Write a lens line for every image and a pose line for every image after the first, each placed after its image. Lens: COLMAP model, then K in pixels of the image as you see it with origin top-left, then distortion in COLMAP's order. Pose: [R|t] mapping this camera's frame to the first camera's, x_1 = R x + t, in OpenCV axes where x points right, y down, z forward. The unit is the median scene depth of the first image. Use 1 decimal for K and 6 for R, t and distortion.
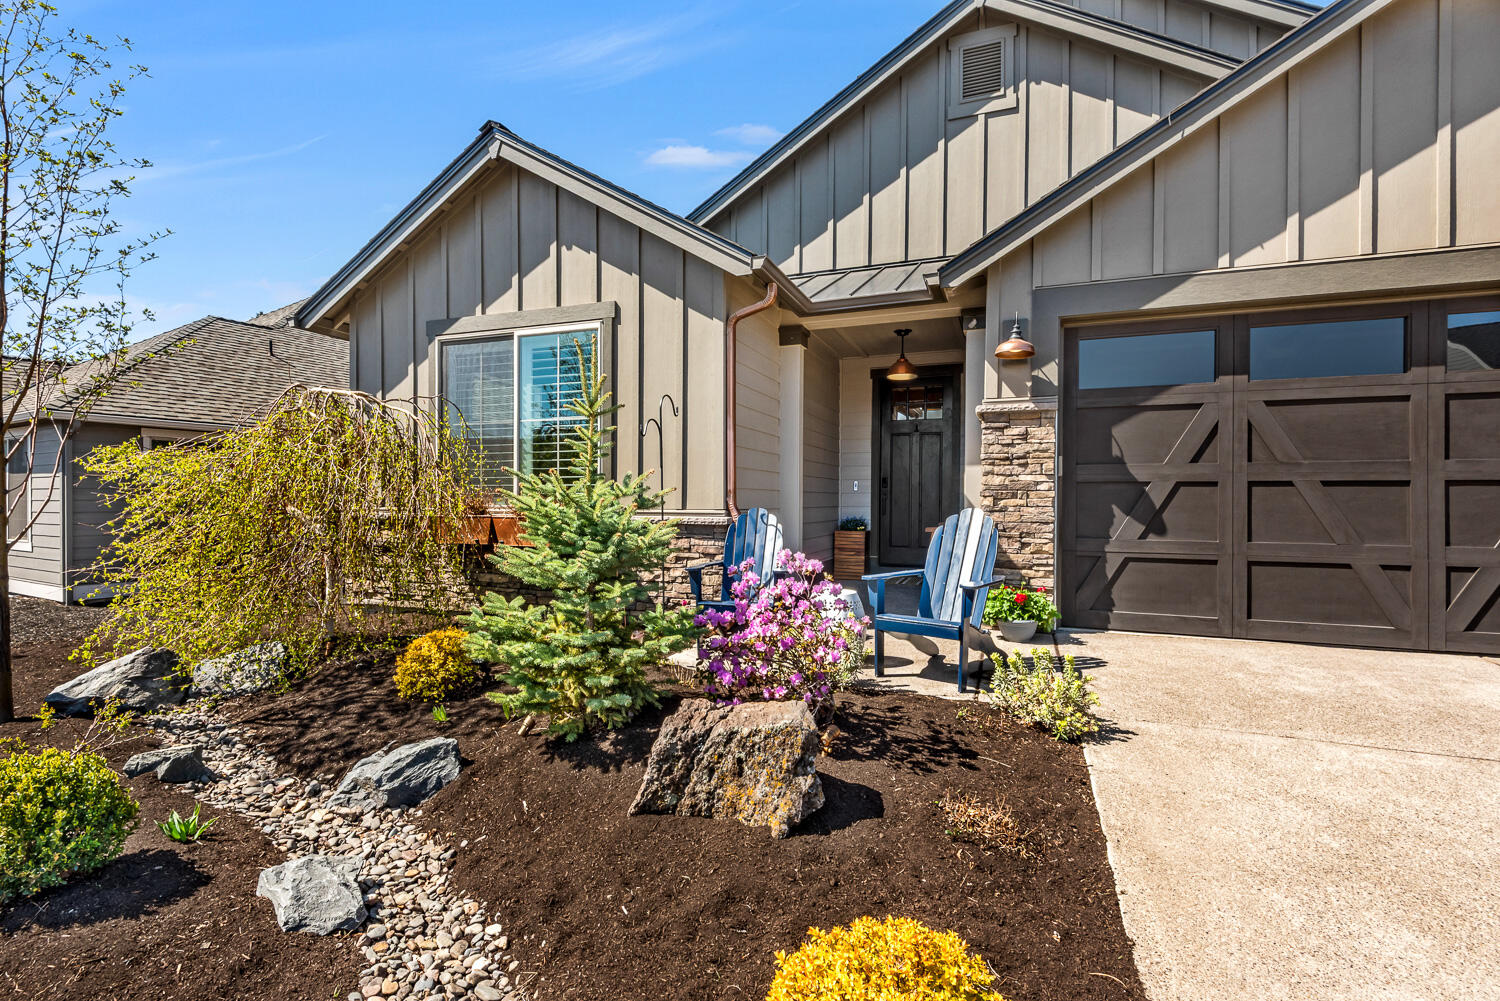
lens RADIAL K [[704.5, 0, 749.3], [0, 704.5, 502.3], [0, 0, 1]] dist [0.013067, -0.007160]
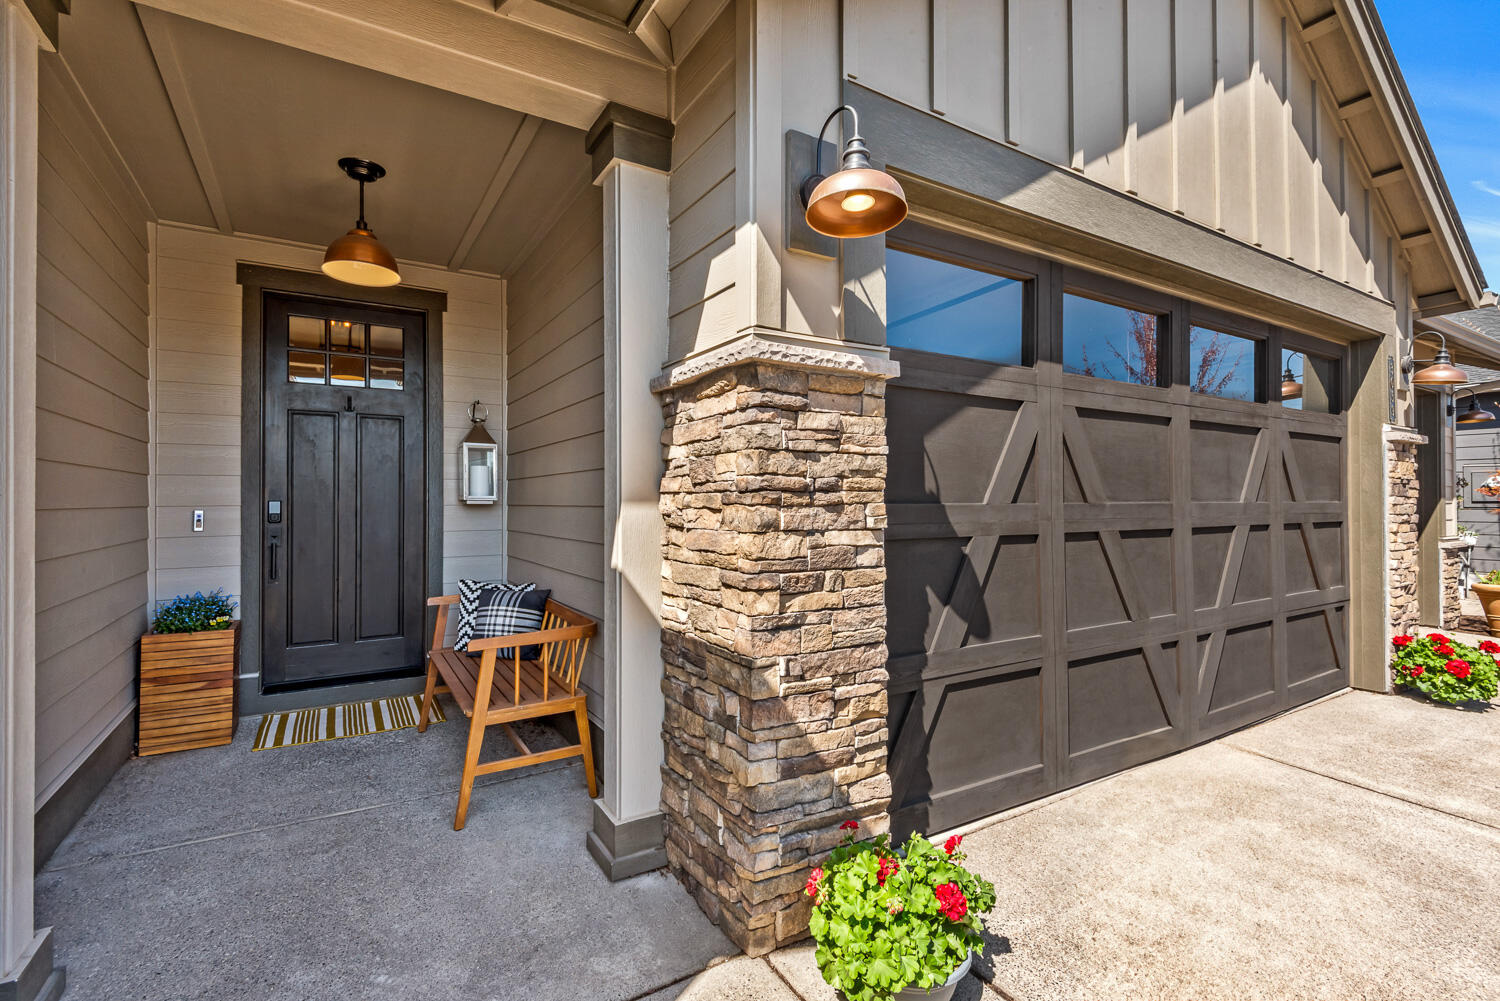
lens RADIAL K [[704.5, 0, 761.1], [0, 704.5, 494.7], [0, 0, 1]] dist [0.013067, -0.007160]
pose [[0.628964, 0.006181, 0.777410, 0.049039], [0.005387, 0.999910, -0.012308, -0.054630], [-0.777416, 0.011929, 0.628874, 0.778542]]
